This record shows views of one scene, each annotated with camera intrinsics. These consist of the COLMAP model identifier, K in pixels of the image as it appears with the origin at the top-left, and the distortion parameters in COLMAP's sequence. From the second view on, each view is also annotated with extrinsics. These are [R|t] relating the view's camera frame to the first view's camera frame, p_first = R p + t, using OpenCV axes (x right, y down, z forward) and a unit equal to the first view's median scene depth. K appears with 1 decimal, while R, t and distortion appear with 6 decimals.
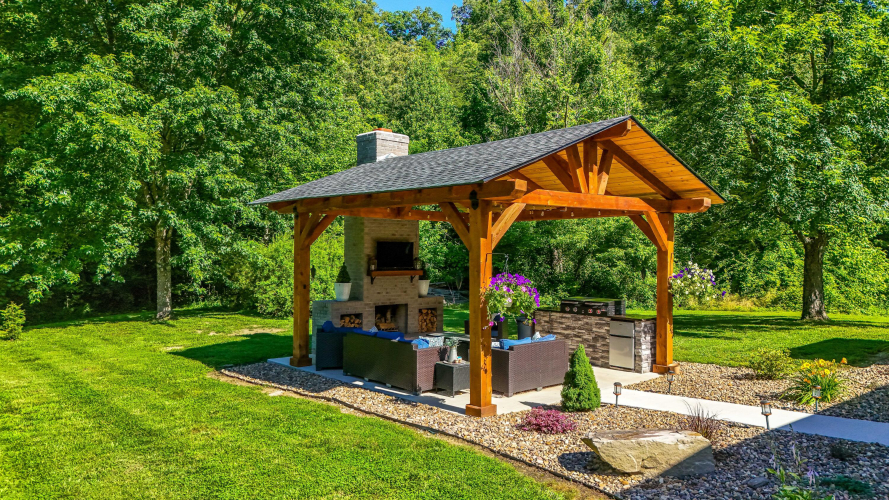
lens RADIAL K [[620.0, 0, 445.4], [0, 620.0, 246.5], [0, 0, 1]] dist [-0.000129, 0.000693]
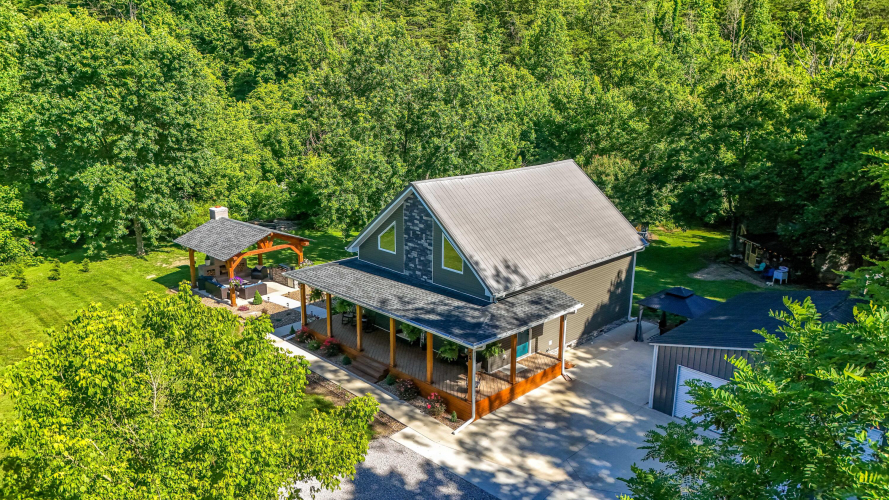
lens RADIAL K [[620.0, 0, 446.0], [0, 620.0, 252.4], [0, 0, 1]] dist [-0.000129, 0.000693]
pose [[0.996164, -0.017694, 0.085693, 0.563876], [-0.006012, 0.963185, 0.268772, -0.609120], [-0.087294, -0.268257, 0.959384, -1.542900]]
